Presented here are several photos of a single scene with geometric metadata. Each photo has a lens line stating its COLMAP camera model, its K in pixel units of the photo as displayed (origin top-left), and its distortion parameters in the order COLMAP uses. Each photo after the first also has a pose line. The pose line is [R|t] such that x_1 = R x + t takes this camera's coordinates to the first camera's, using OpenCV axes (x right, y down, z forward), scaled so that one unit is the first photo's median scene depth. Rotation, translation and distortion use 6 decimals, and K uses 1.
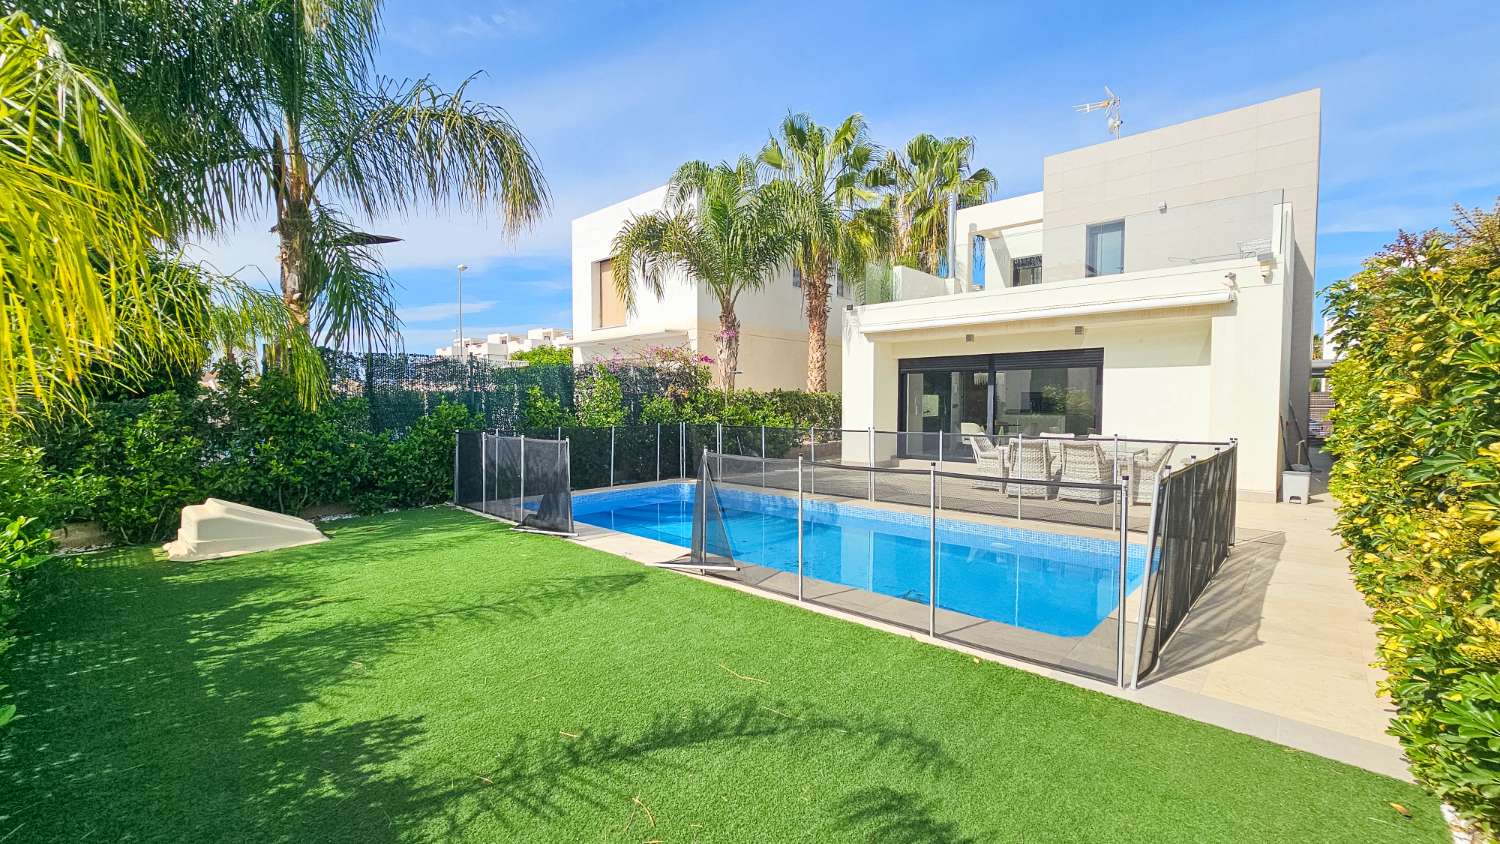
lens RADIAL K [[612.6, 0, 738.1], [0, 612.6, 419.1], [0, 0, 1]] dist [-0.007536, 0.001081]
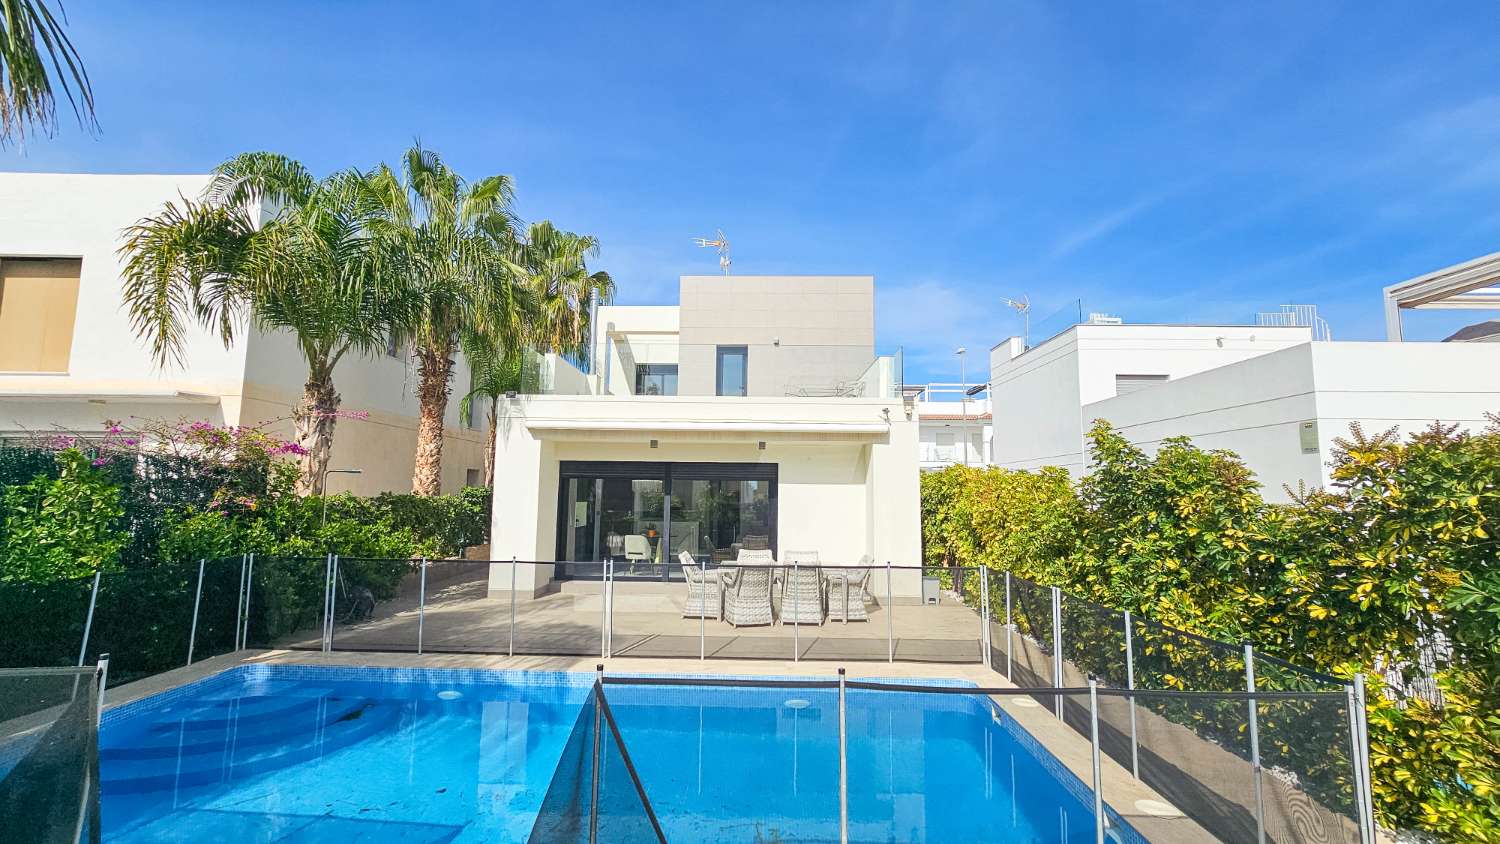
lens RADIAL K [[612.6, 0, 738.9], [0, 612.6, 430.1], [0, 0, 1]] dist [-0.007536, 0.001081]
pose [[0.747232, 0.080404, 0.659681, -0.128527], [0.005628, 0.991853, -0.127265, -0.033946], [-0.664539, 0.098809, 0.740692, 0.218952]]
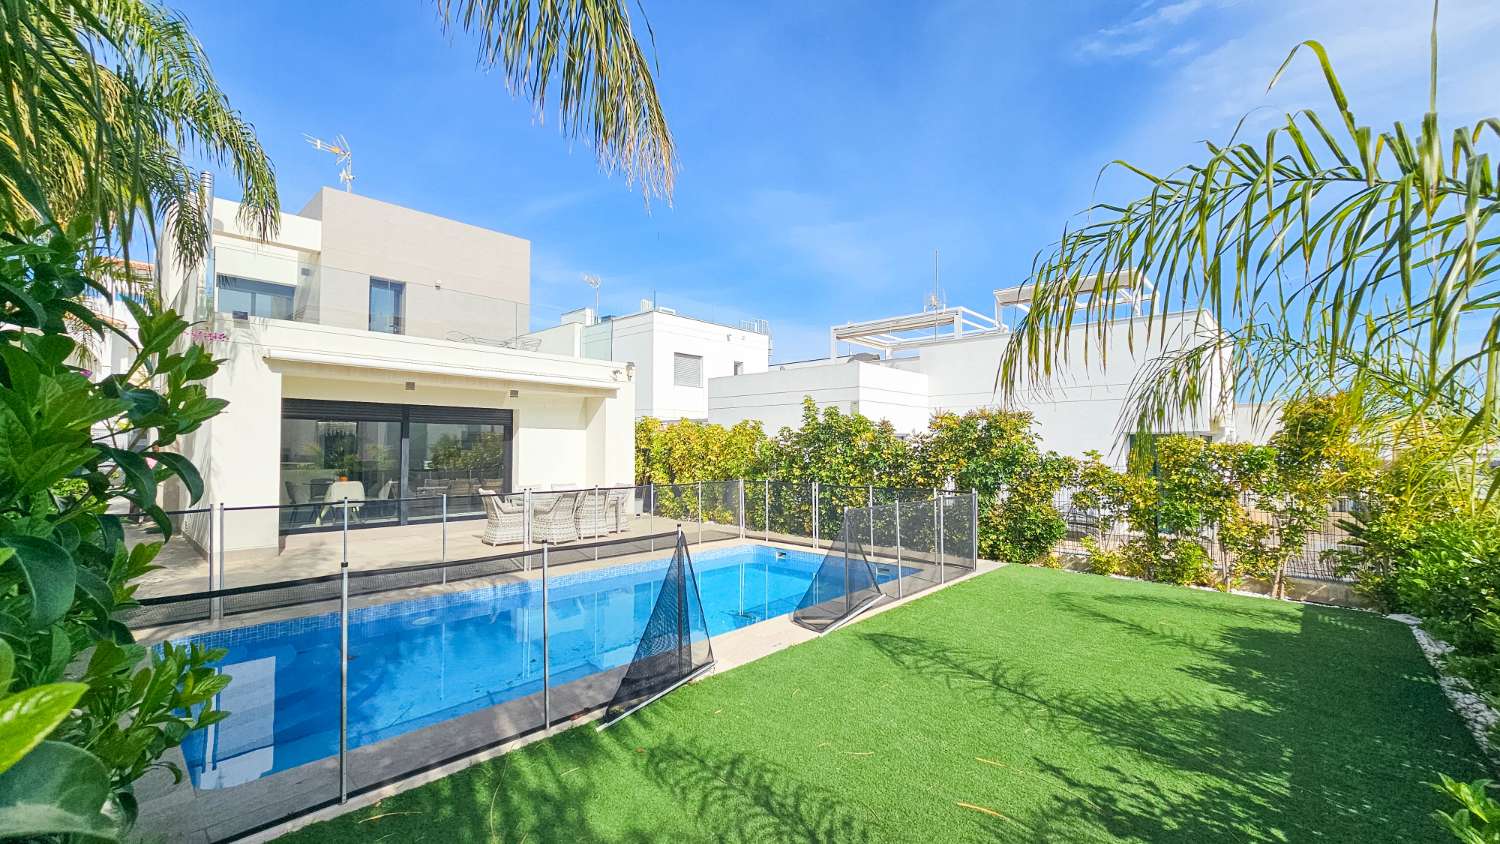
lens RADIAL K [[612.6, 0, 733.9], [0, 612.6, 437.3], [0, 0, 1]] dist [-0.007536, 0.001081]
pose [[0.002562, 0.017907, 0.999836, -0.491912], [0.024973, 0.999527, -0.017965, -0.027460], [-0.999685, 0.025015, 0.002113, 0.494683]]
